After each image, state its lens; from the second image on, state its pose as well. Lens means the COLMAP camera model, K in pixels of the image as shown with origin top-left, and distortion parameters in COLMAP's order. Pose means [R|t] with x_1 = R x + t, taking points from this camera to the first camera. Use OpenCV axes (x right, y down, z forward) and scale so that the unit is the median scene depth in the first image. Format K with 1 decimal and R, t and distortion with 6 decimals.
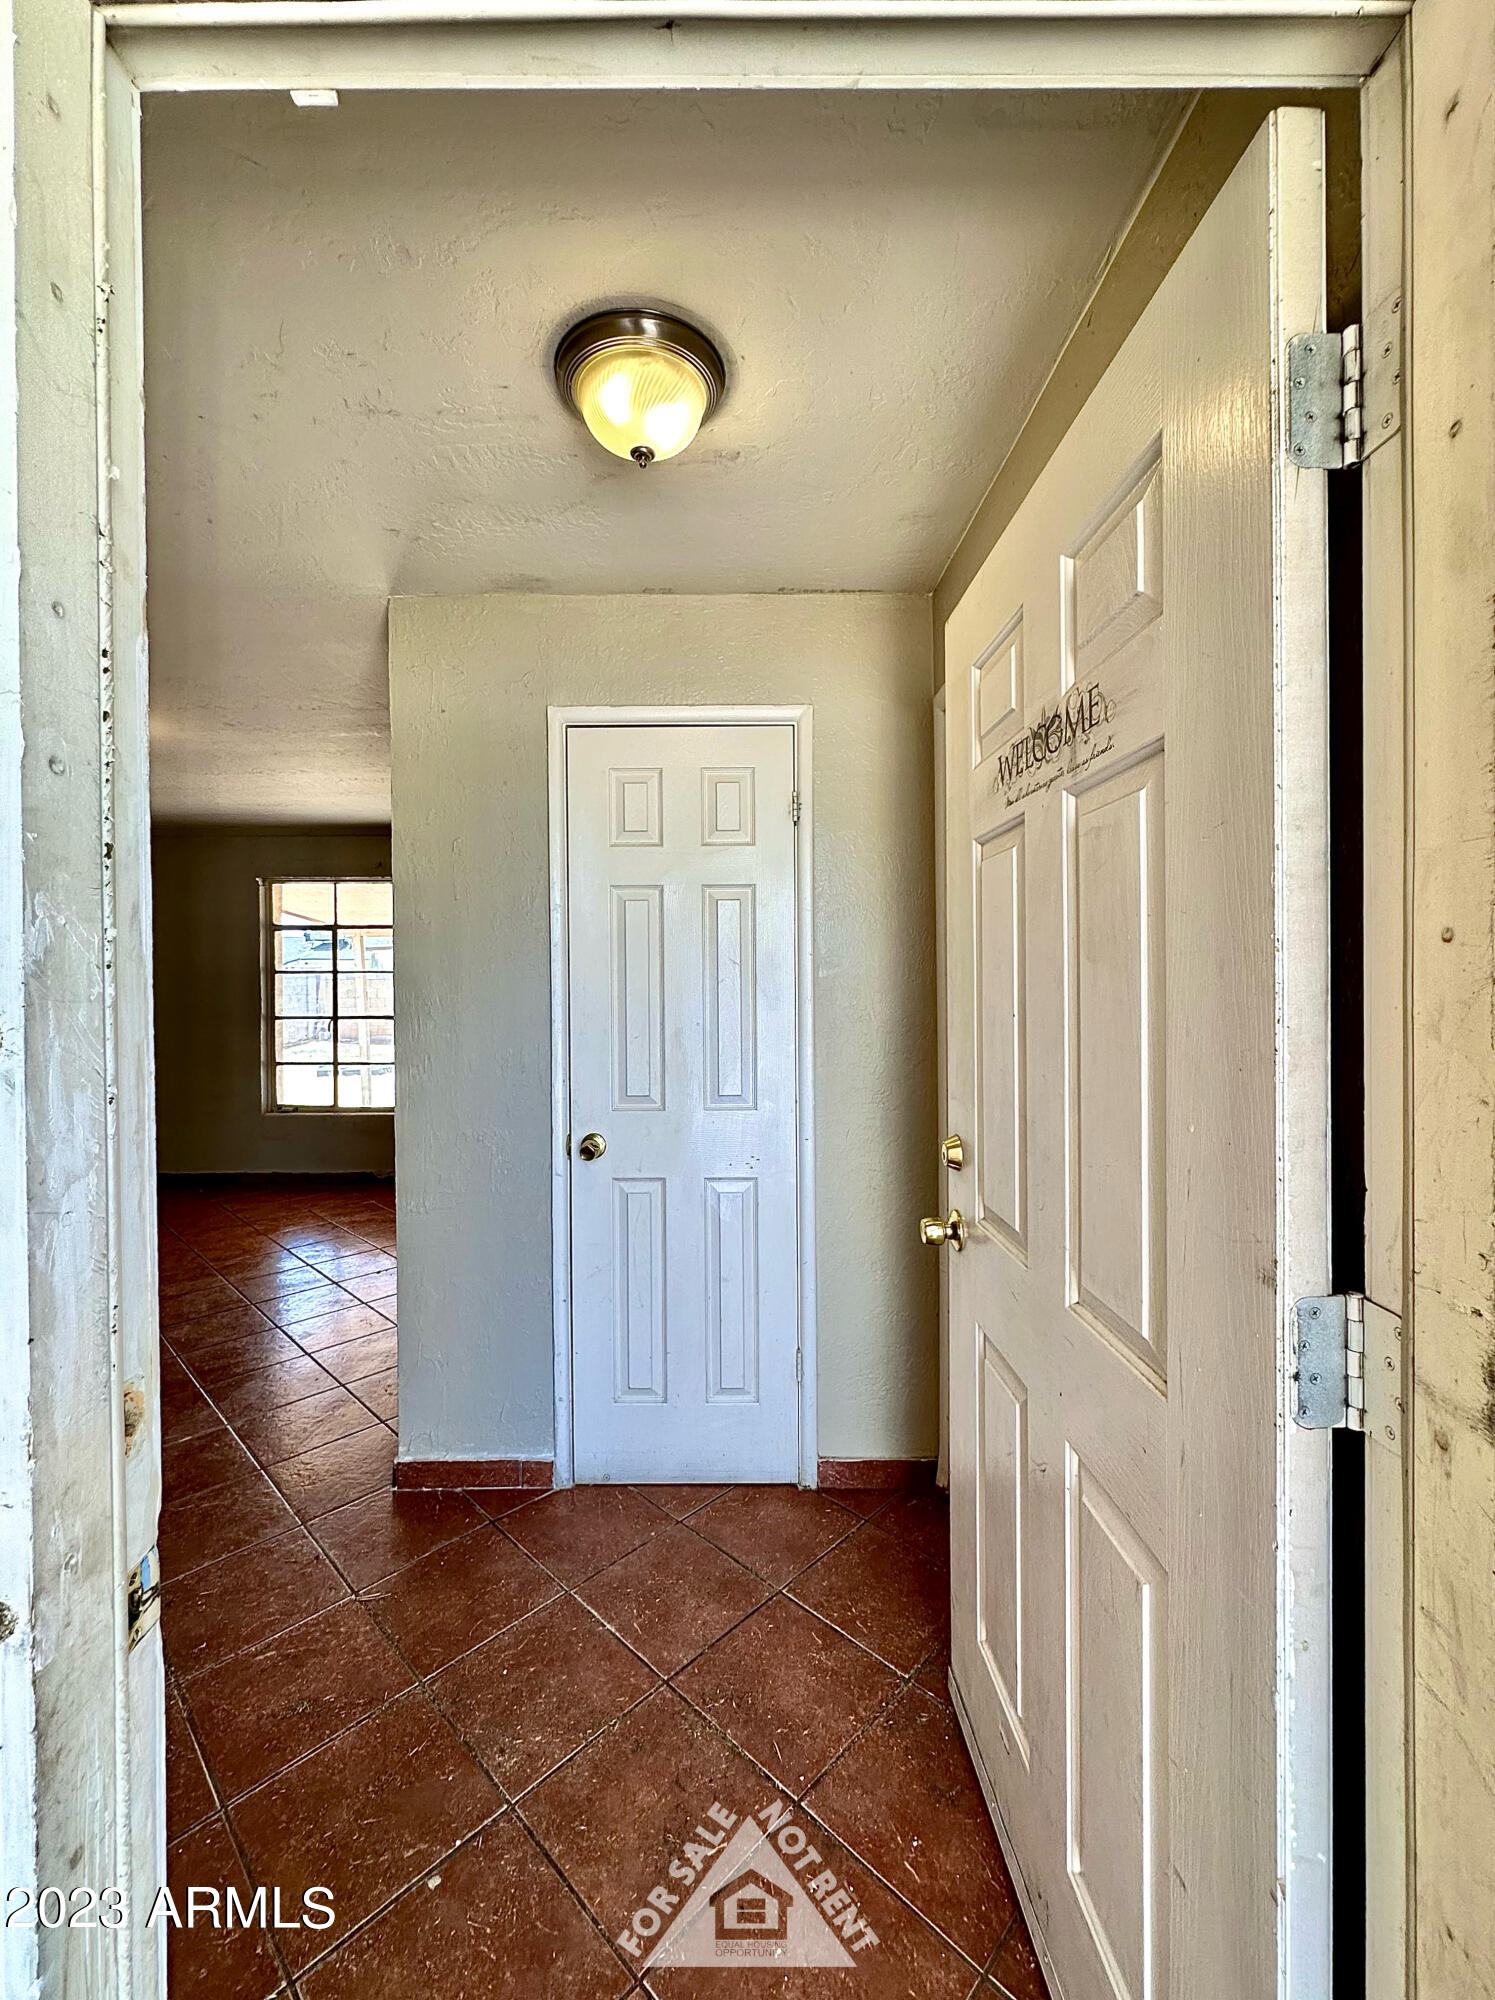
lens RADIAL K [[810.9, 0, 742.9], [0, 810.9, 989.2], [0, 0, 1]] dist [-0.002801, -0.000531]
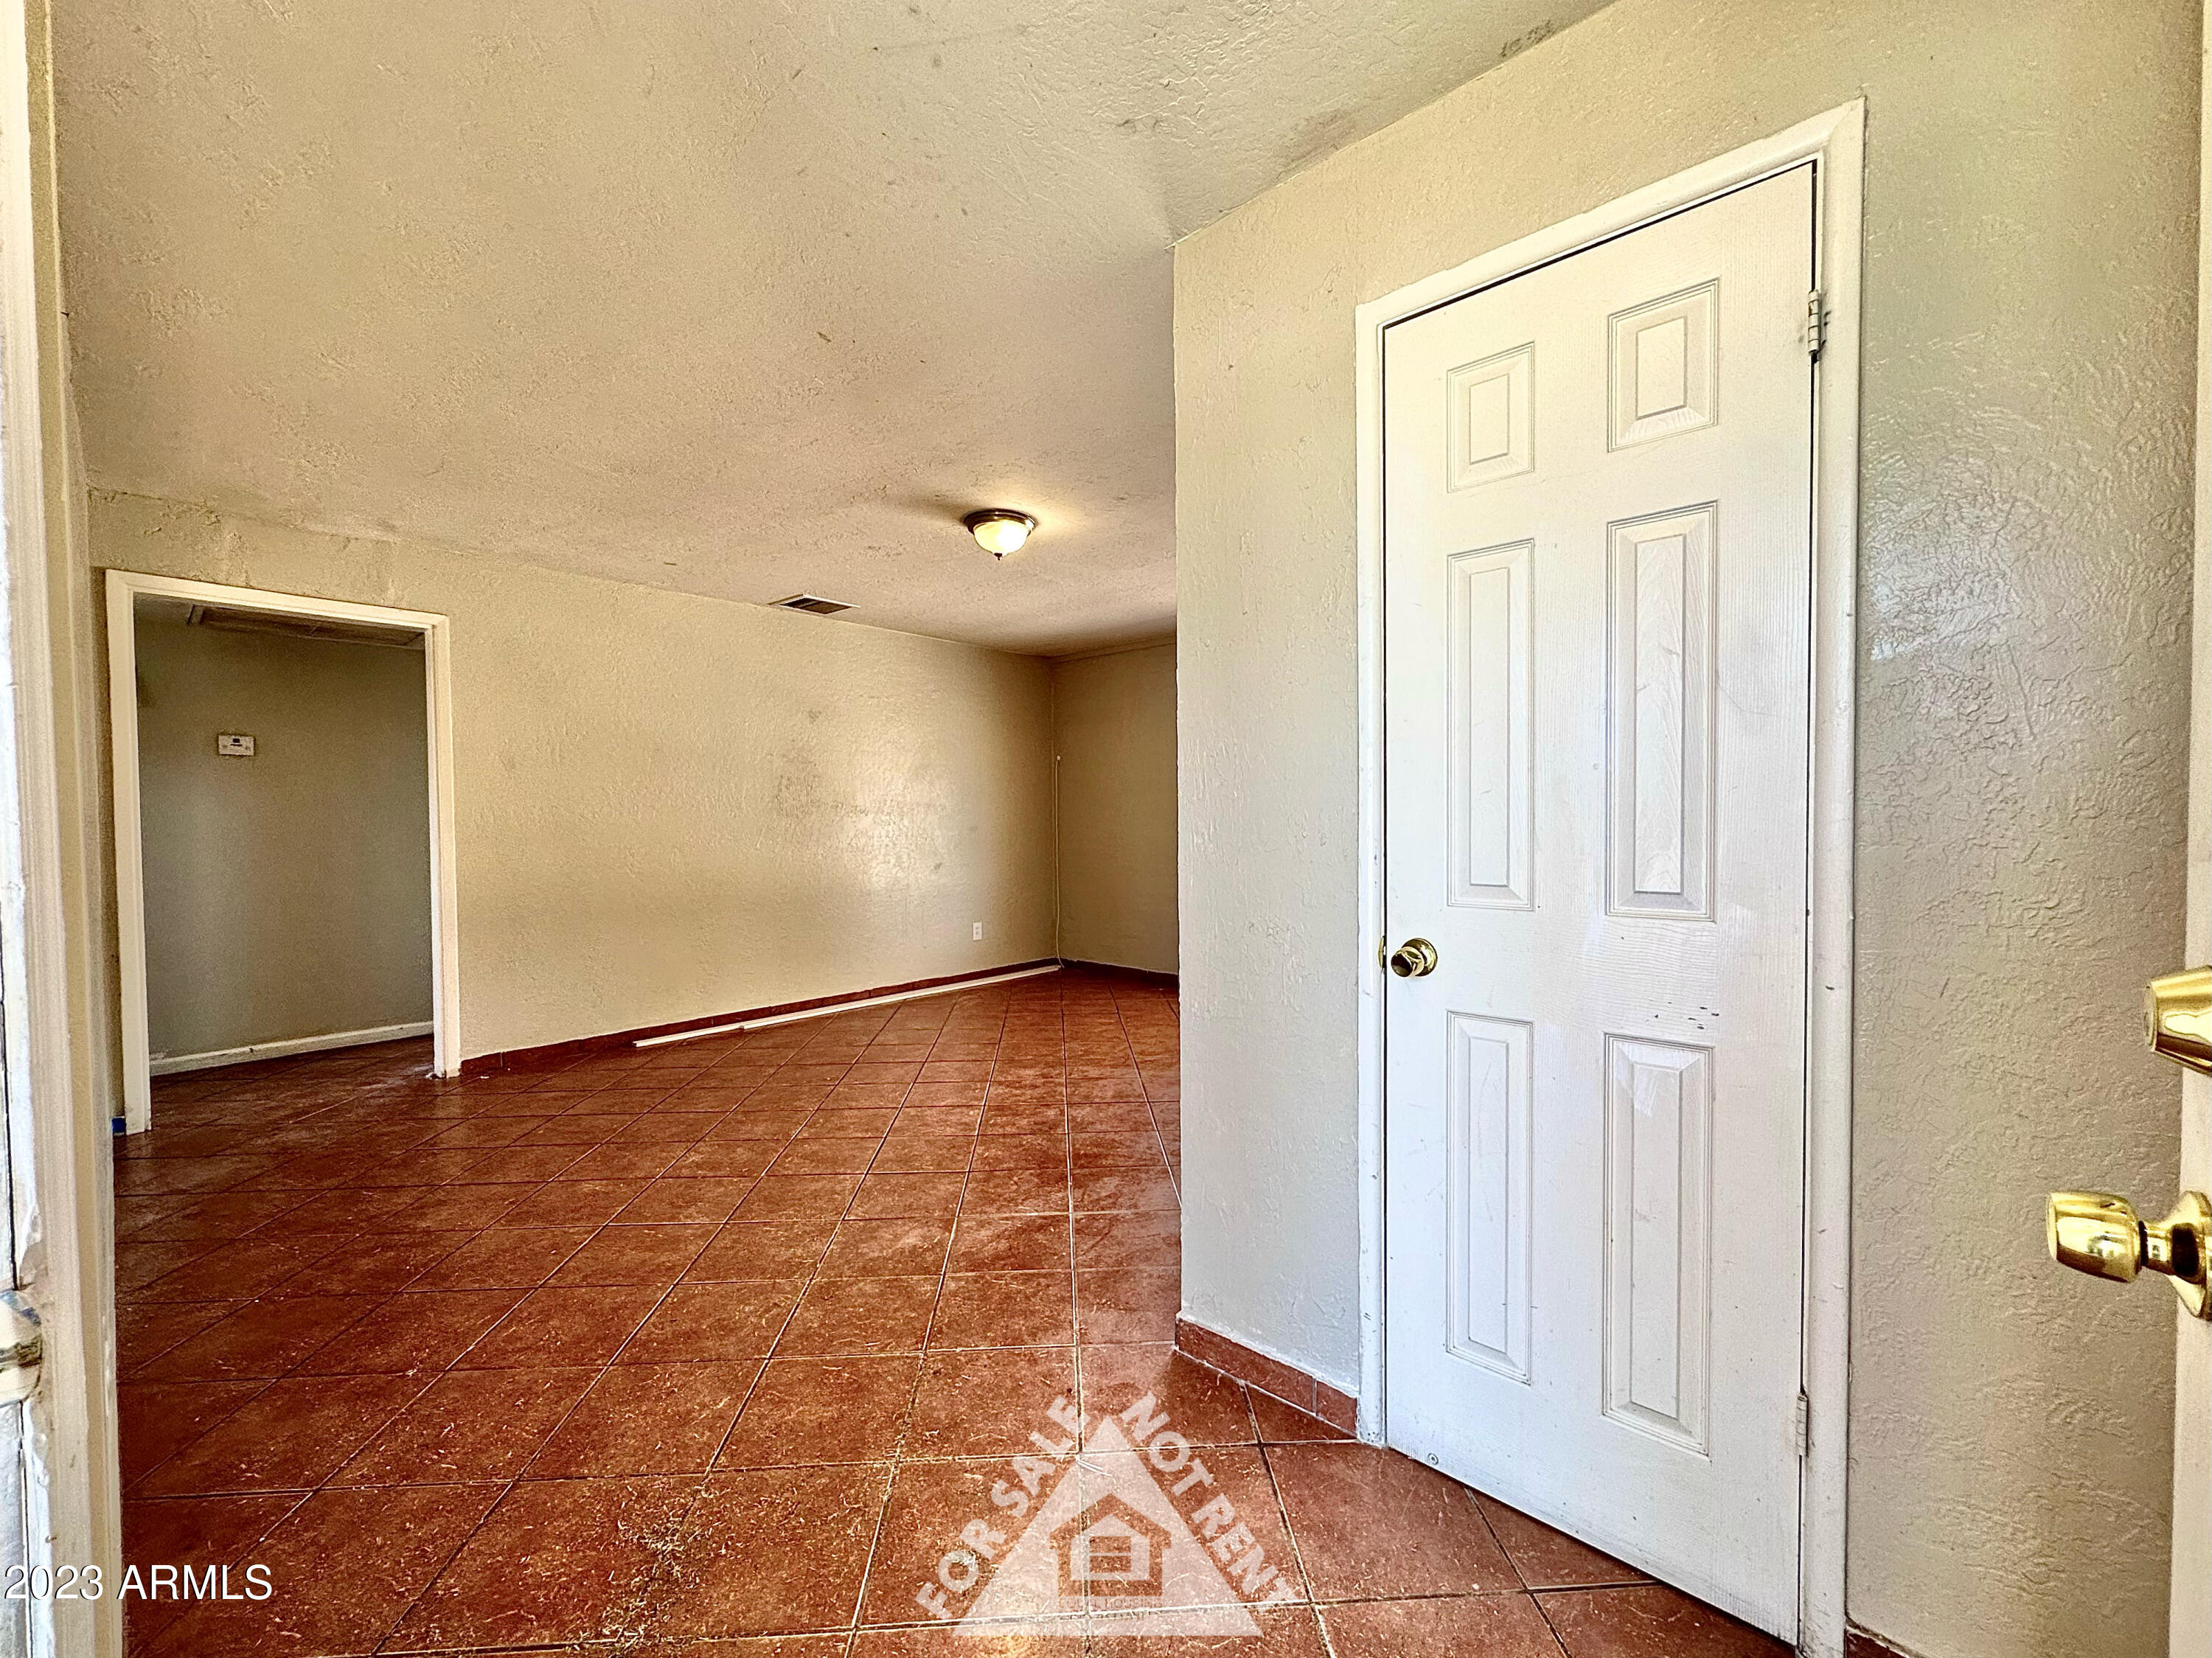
lens RADIAL K [[896.7, 0, 1095.8], [0, 896.7, 838.1], [0, 0, 1]] dist [-0.002801, -0.000531]
pose [[0.738812, 0.018029, -0.673671, 0.112843], [-0.002731, 0.999714, 0.023759, 0.079751], [0.673906, -0.015713, 0.738650, 0.284466]]
